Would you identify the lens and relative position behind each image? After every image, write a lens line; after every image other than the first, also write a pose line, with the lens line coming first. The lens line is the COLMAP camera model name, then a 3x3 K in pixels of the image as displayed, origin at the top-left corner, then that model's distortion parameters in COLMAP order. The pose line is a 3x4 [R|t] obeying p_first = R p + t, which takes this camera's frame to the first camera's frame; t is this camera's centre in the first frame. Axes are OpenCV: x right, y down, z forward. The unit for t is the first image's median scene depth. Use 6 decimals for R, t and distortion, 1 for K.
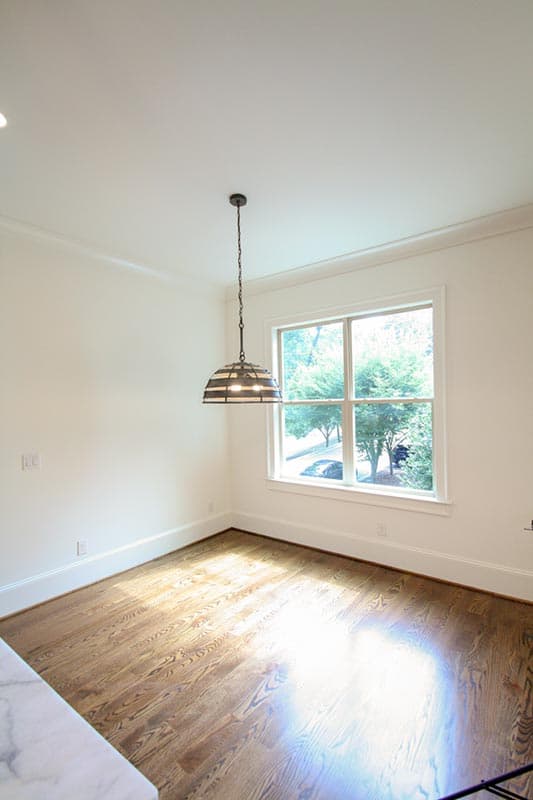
lens RADIAL K [[391.9, 0, 265.4], [0, 391.9, 403.7], [0, 0, 1]] dist [0.001665, -0.004304]
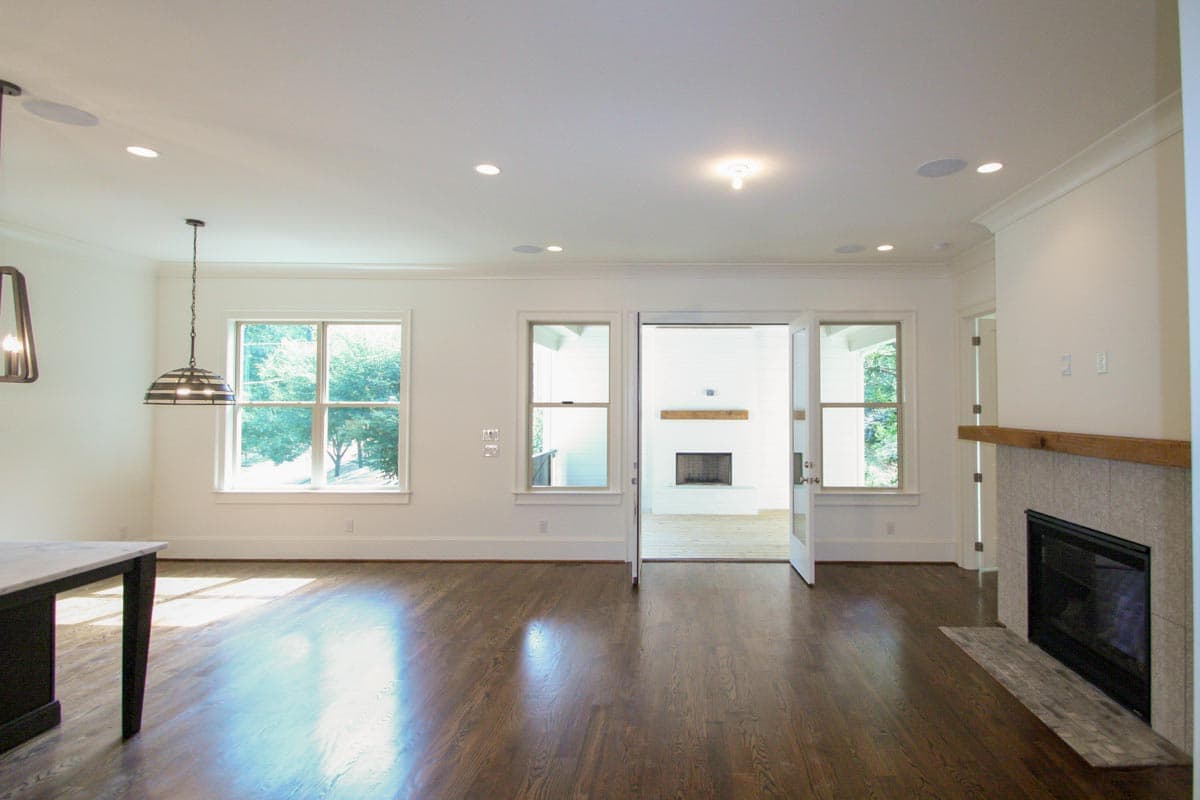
lens RADIAL K [[587.9, 0, 678.5], [0, 587.9, 385.8], [0, 0, 1]] dist [0.001665, -0.004304]
pose [[0.780272, 0.039937, 0.624164, -0.021169], [-0.018000, 0.998980, -0.041416, -0.011218], [-0.625182, 0.021081, 0.780194, -1.142498]]
